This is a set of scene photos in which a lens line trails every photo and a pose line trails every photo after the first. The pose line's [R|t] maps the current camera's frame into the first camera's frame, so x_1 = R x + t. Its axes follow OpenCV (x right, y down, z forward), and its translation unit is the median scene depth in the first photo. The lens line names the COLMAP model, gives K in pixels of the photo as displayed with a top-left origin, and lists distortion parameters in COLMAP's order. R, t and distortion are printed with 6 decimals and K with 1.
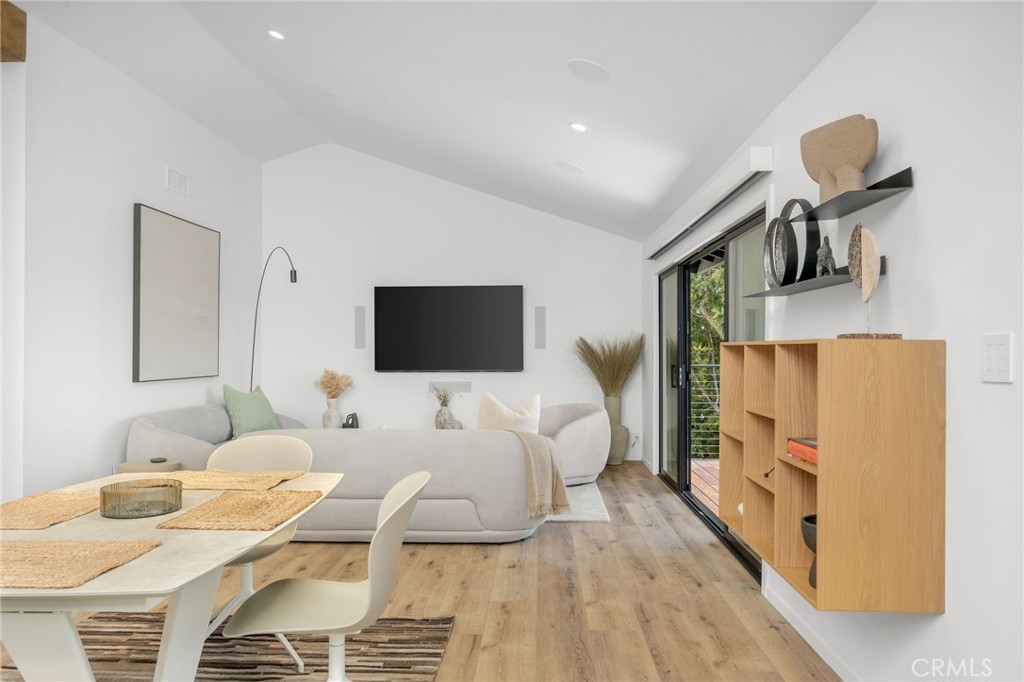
lens RADIAL K [[726.7, 0, 517.1], [0, 726.7, 337.5], [0, 0, 1]] dist [-0.001096, 0.001876]
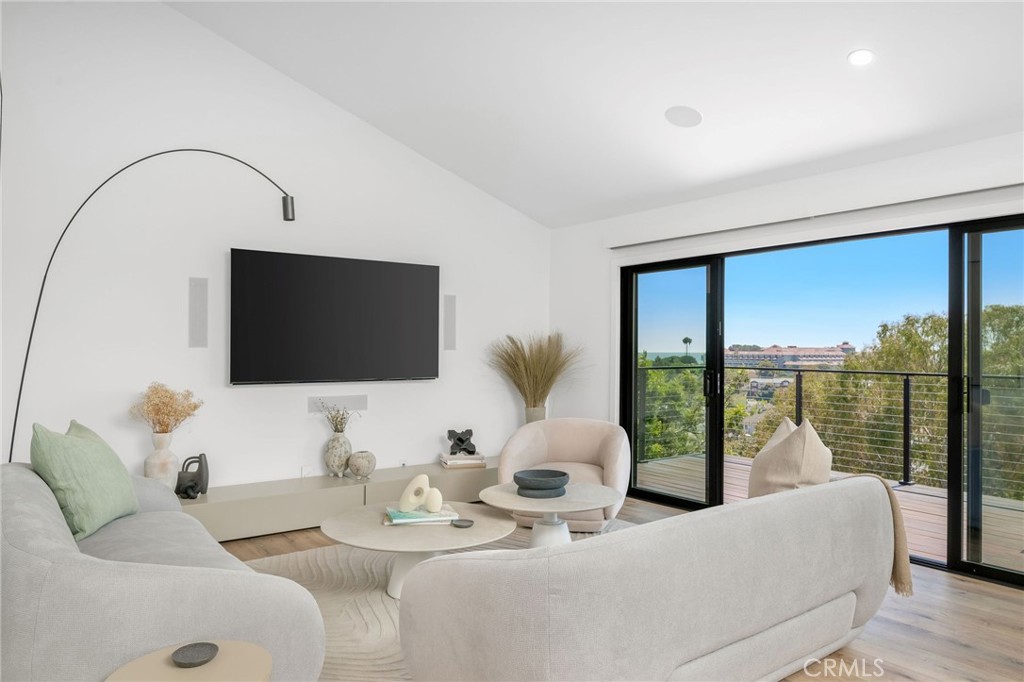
lens RADIAL K [[664.1, 0, 515.3], [0, 664.1, 341.9], [0, 0, 1]] dist [-0.000925, -0.000359]
pose [[0.776173, 0.014323, 0.630357, -0.701273], [-0.019150, 0.999816, 0.000861, 0.010257], [-0.630229, -0.012740, 0.776305, 0.779017]]
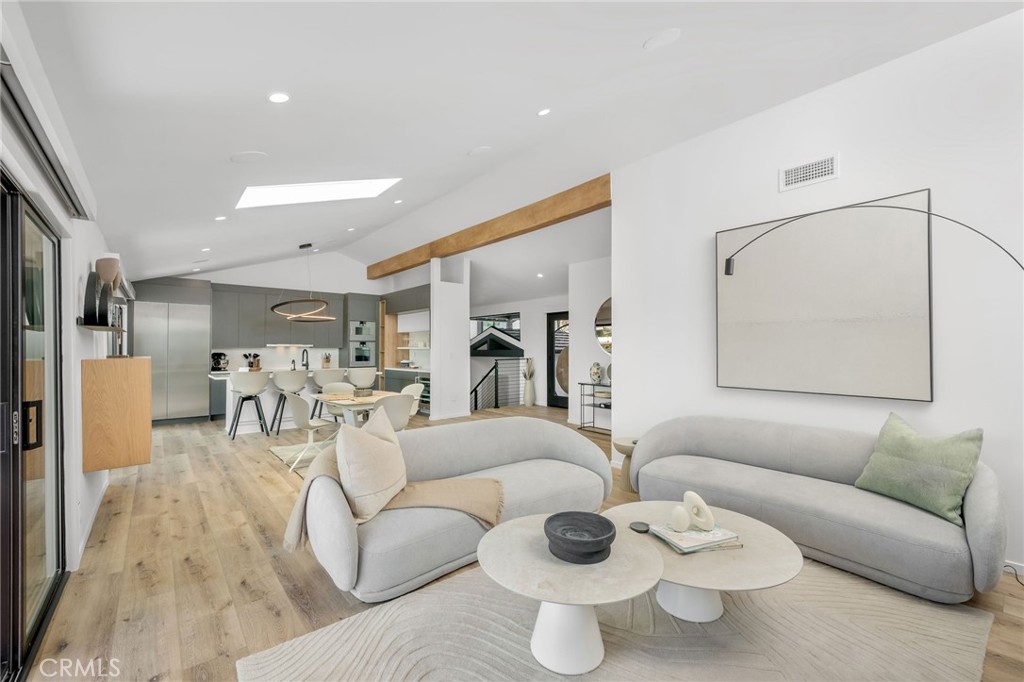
lens RADIAL K [[432.9, 0, 511.3], [0, 432.9, 340.8], [0, 0, 1]] dist [0.003887, -0.000652]
pose [[-0.751852, -0.010328, -0.659251, 0.238916], [0.012073, 0.999494, -0.029427, 0.005335], [0.659221, -0.030084, -0.751347, 1.743476]]
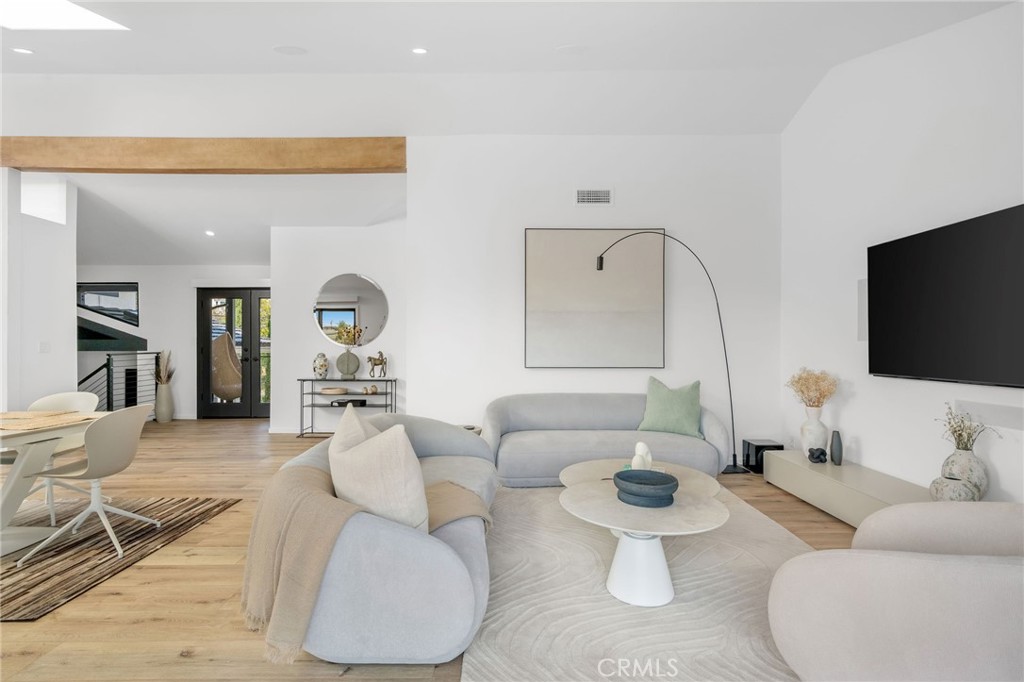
lens RADIAL K [[488.5, 0, 512.9], [0, 488.5, 343.6], [0, 0, 1]] dist [0.000879, 0.000690]
pose [[0.038053, -0.000439, -0.999276, 0.458938], [0.017807, 0.999841, 0.000238, 0.023996], [0.999117, -0.017804, 0.038055, 1.264406]]
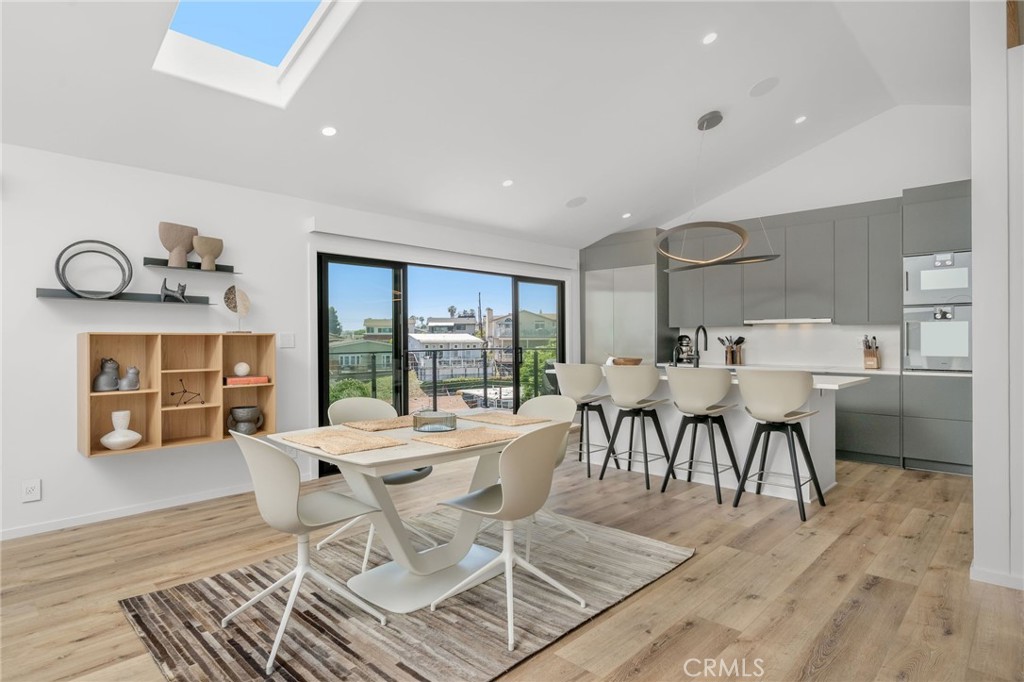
lens RADIAL K [[549.5, 0, 512.4], [0, 549.5, 338.2], [0, 0, 1]] dist [0.000905, -0.001159]
pose [[-0.743424, 0.006306, 0.668791, -0.778683], [-0.006244, 0.999847, -0.016369, 0.024083], [-0.668791, -0.016345, -0.743271, 0.942717]]
